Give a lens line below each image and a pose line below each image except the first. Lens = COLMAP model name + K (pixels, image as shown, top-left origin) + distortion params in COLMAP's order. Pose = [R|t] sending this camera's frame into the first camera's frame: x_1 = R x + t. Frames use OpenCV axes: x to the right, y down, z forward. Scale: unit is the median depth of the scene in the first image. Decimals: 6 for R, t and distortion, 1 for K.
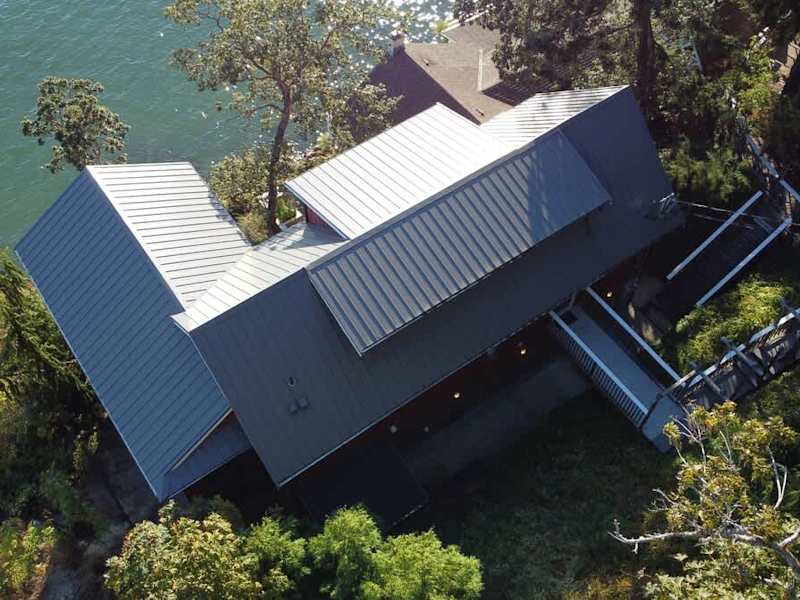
lens RADIAL K [[810.3, 0, 395.3], [0, 810.3, 301.7], [0, 0, 1]] dist [0.001411, -0.023336]
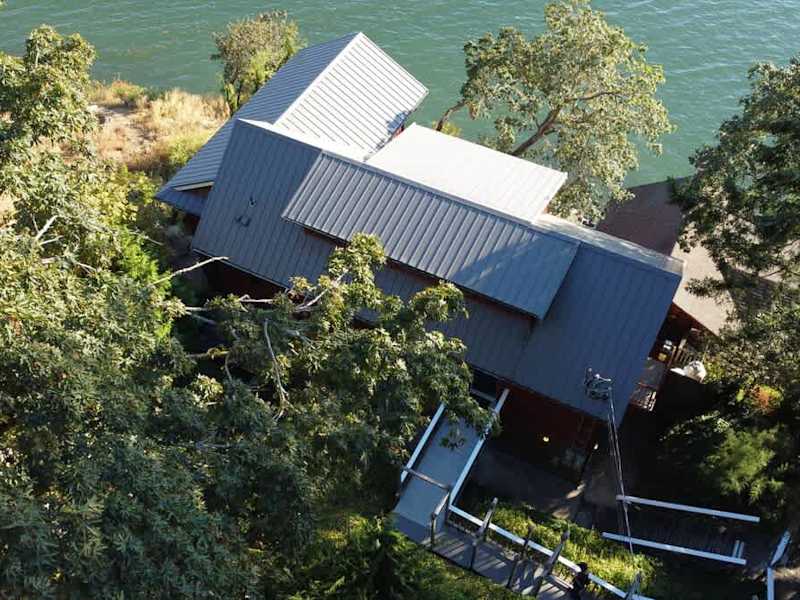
lens RADIAL K [[810.3, 0, 395.3], [0, 810.3, 301.7], [0, 0, 1]] dist [0.001411, -0.023336]
pose [[0.452008, 0.697266, -0.556336, 0.690616], [-0.743707, 0.638953, 0.196570, -0.191846], [0.492534, 0.324899, 0.807373, 0.115141]]
